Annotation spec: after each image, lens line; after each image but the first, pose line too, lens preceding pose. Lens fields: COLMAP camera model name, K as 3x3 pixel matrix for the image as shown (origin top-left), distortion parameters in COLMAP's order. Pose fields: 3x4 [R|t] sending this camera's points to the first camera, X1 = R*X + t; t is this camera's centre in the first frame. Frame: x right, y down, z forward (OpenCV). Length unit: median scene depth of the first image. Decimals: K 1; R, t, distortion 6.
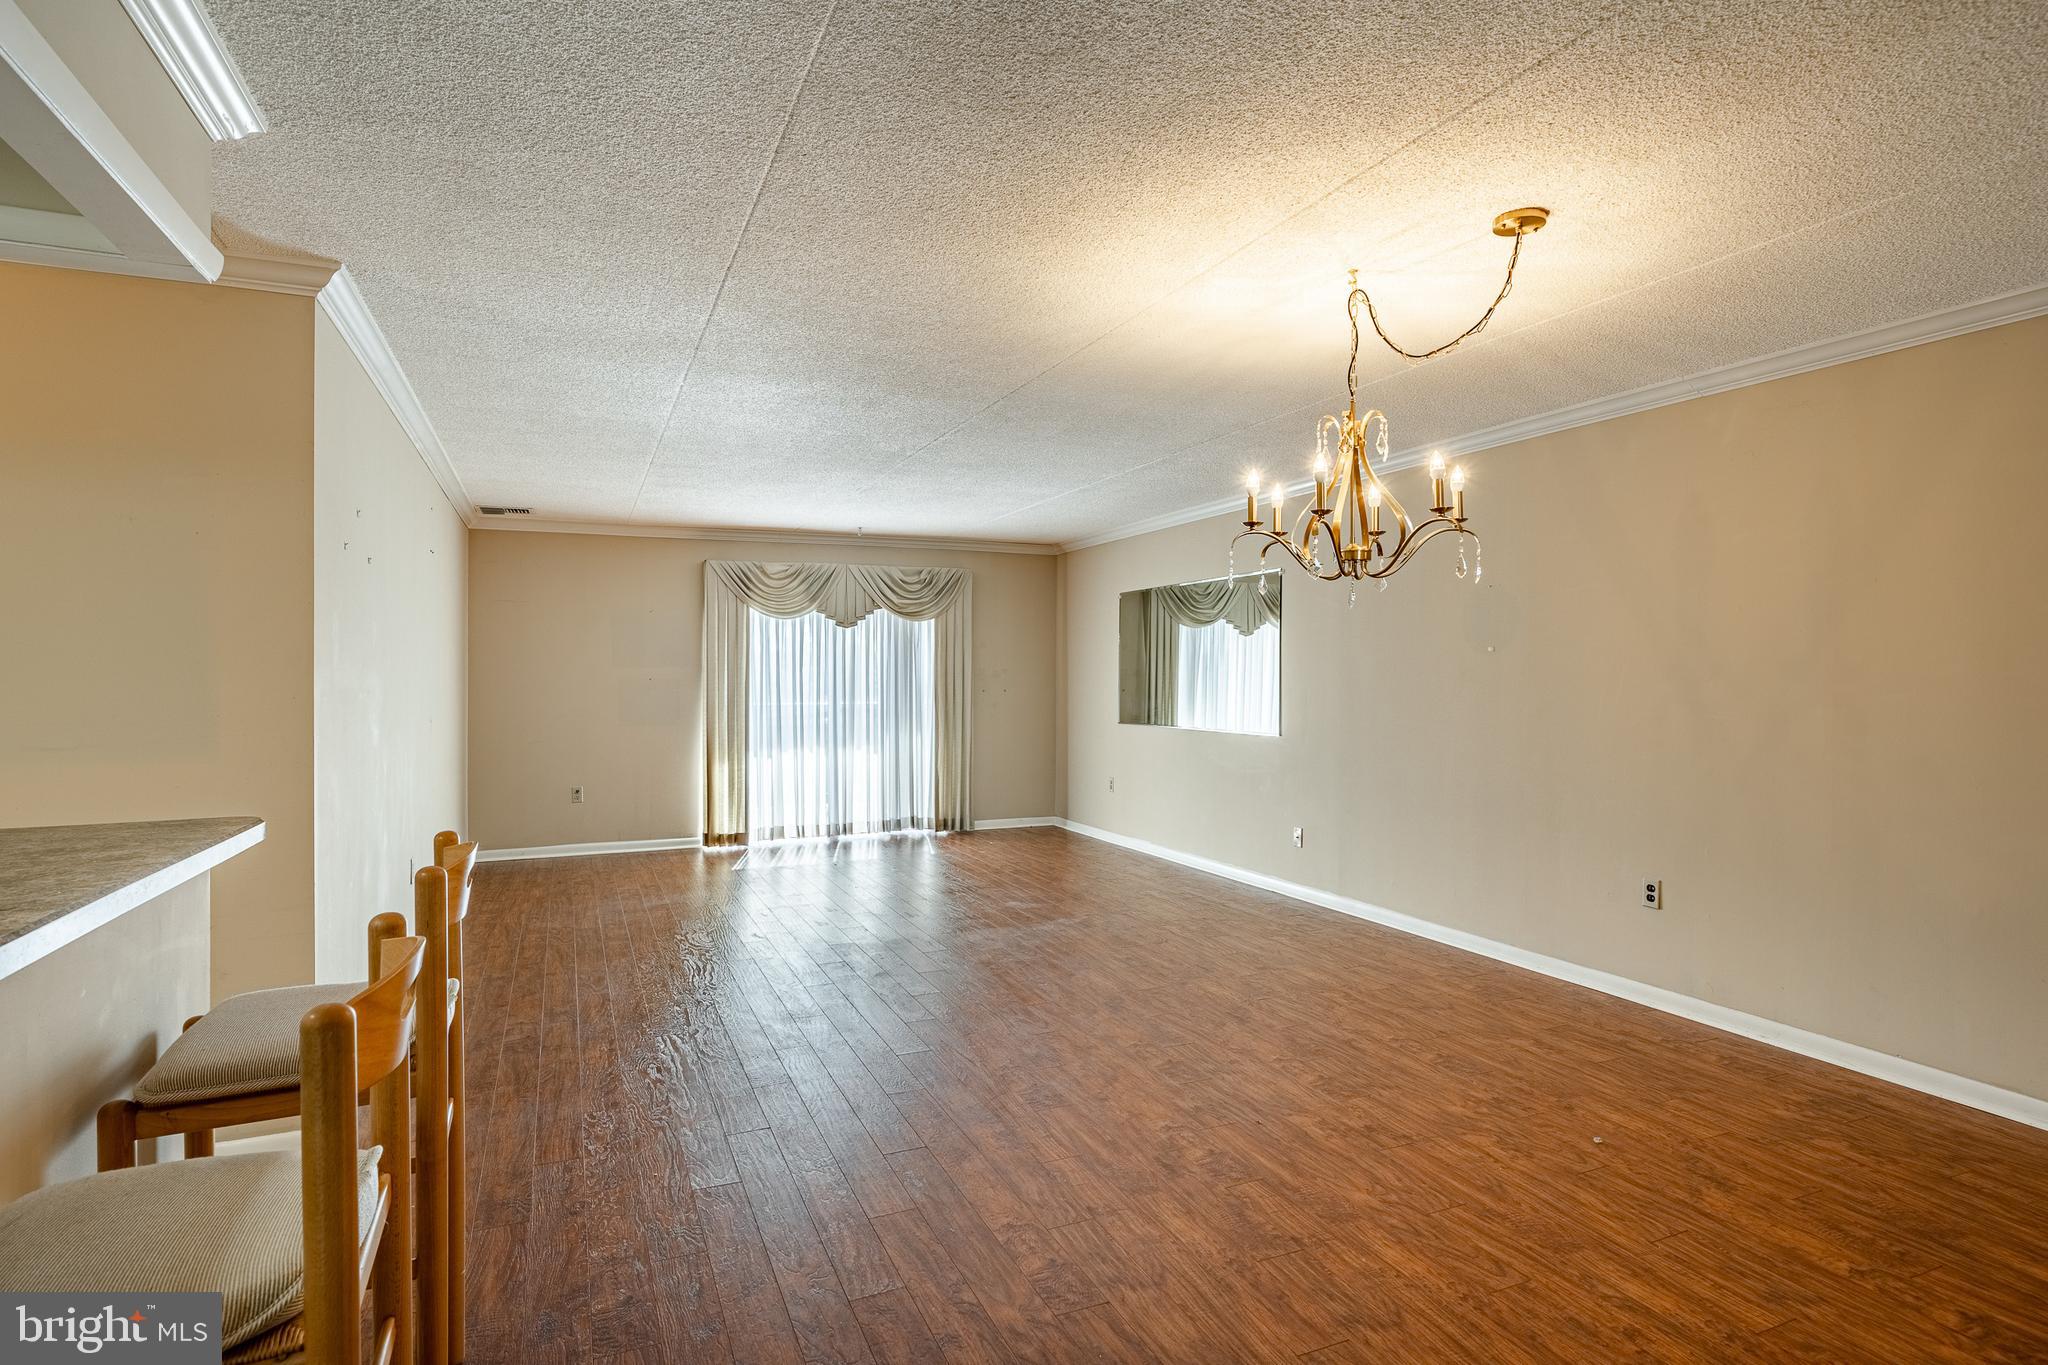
lens RADIAL K [[1036.8, 0, 1025.8], [0, 1036.8, 689.0], [0, 0, 1]] dist [-0.000056, -0.000362]
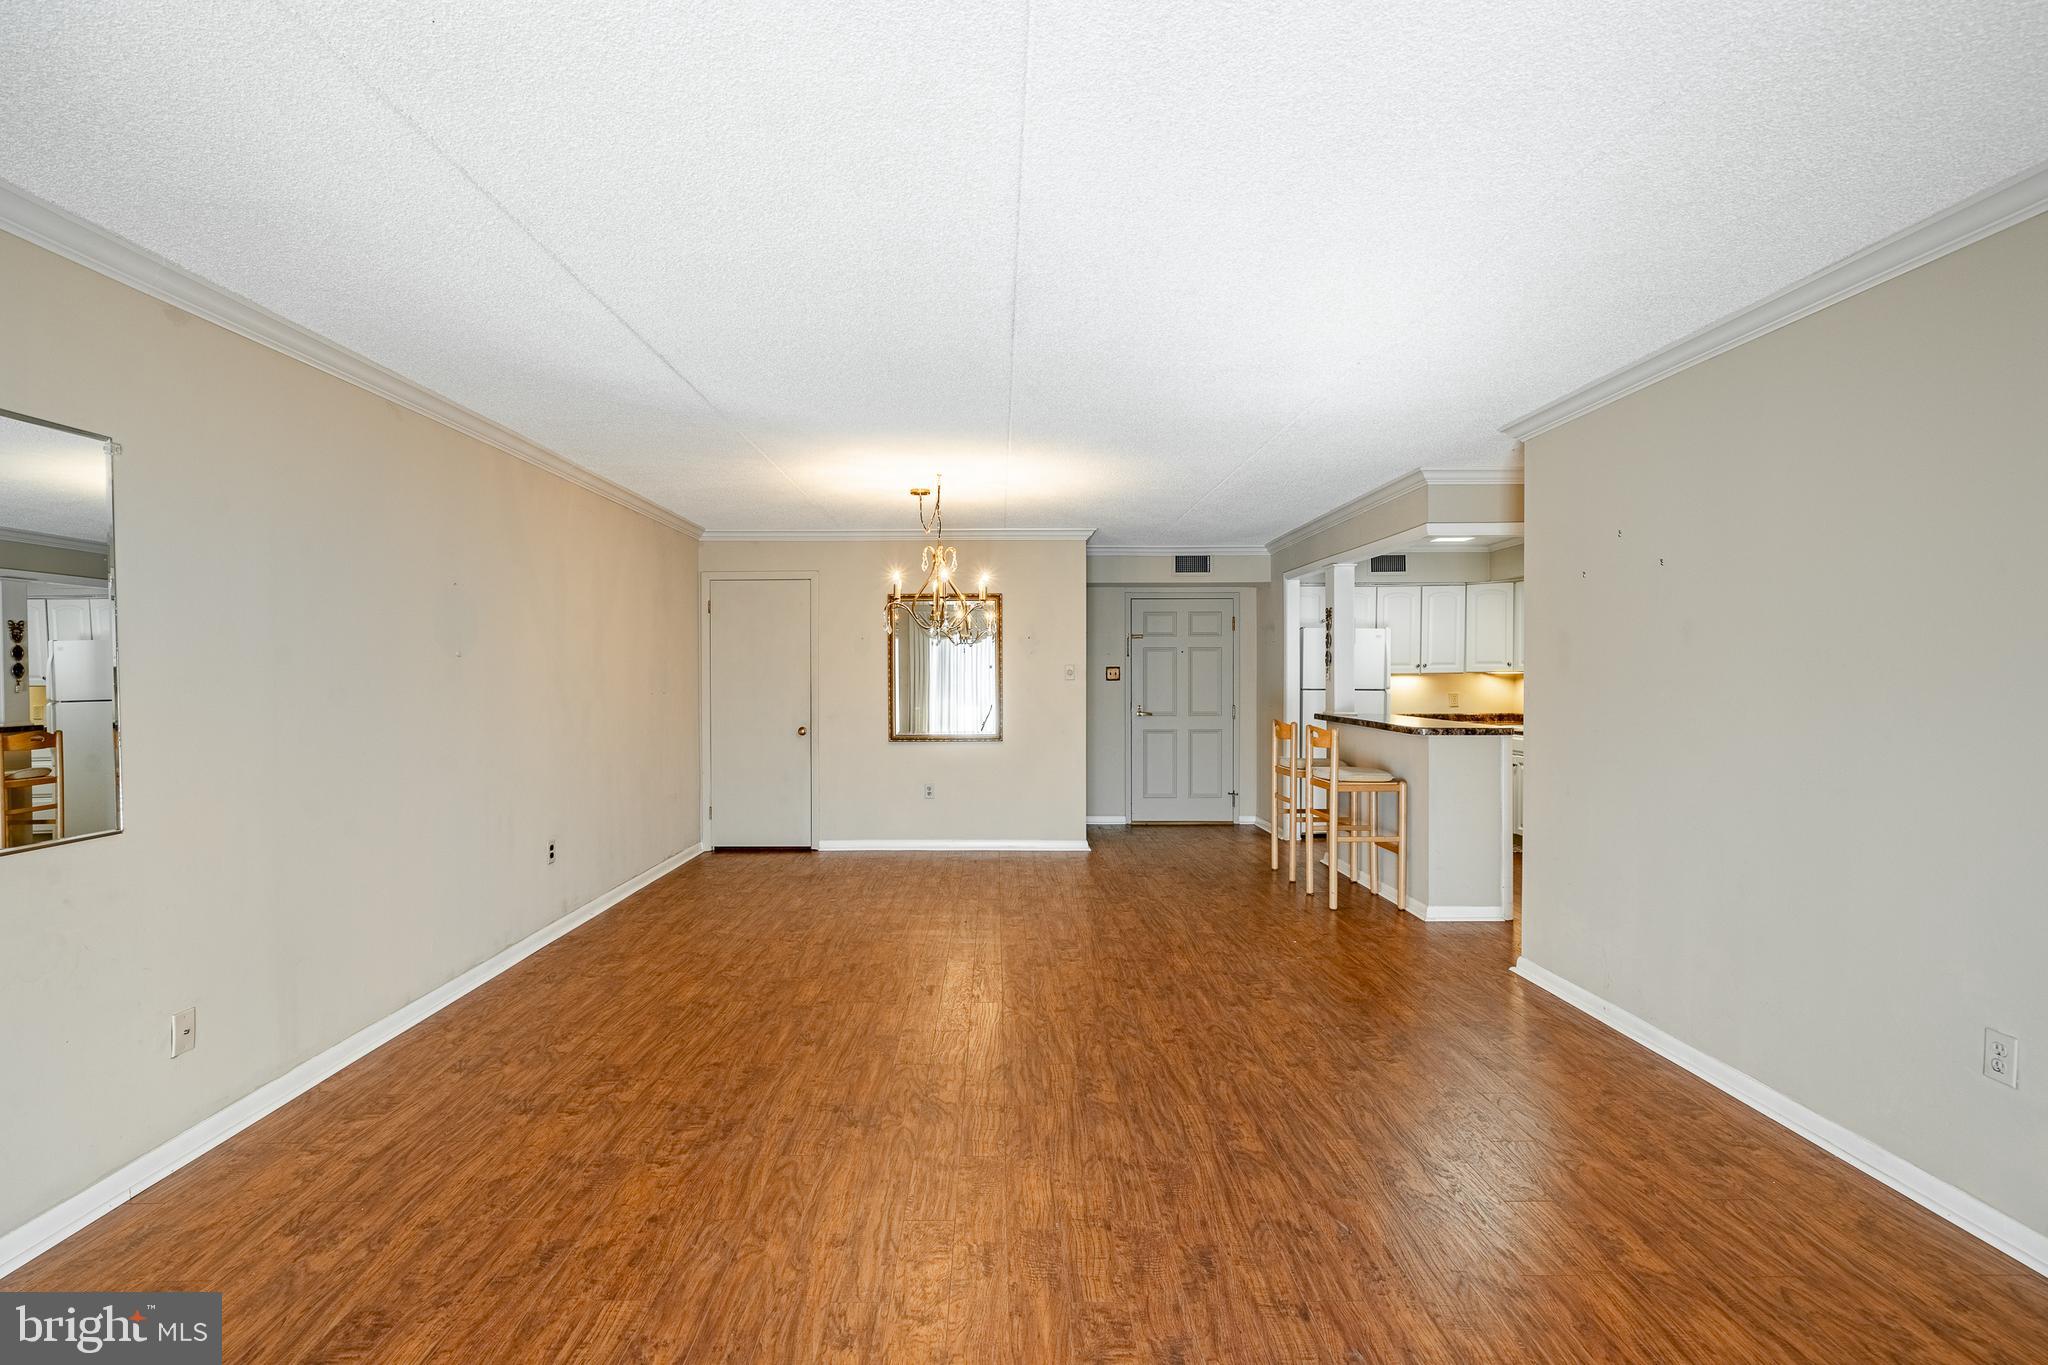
lens RADIAL K [[971.3, 0, 992.7], [0, 971.3, 687.6], [0, 0, 1]] dist [0.003407, 0.000161]
pose [[-0.914042, -0.002262, 0.405613, -0.190948], [0.010657, 0.999505, 0.029590, -0.016889], [-0.405479, 0.031369, -0.913566, 0.942807]]
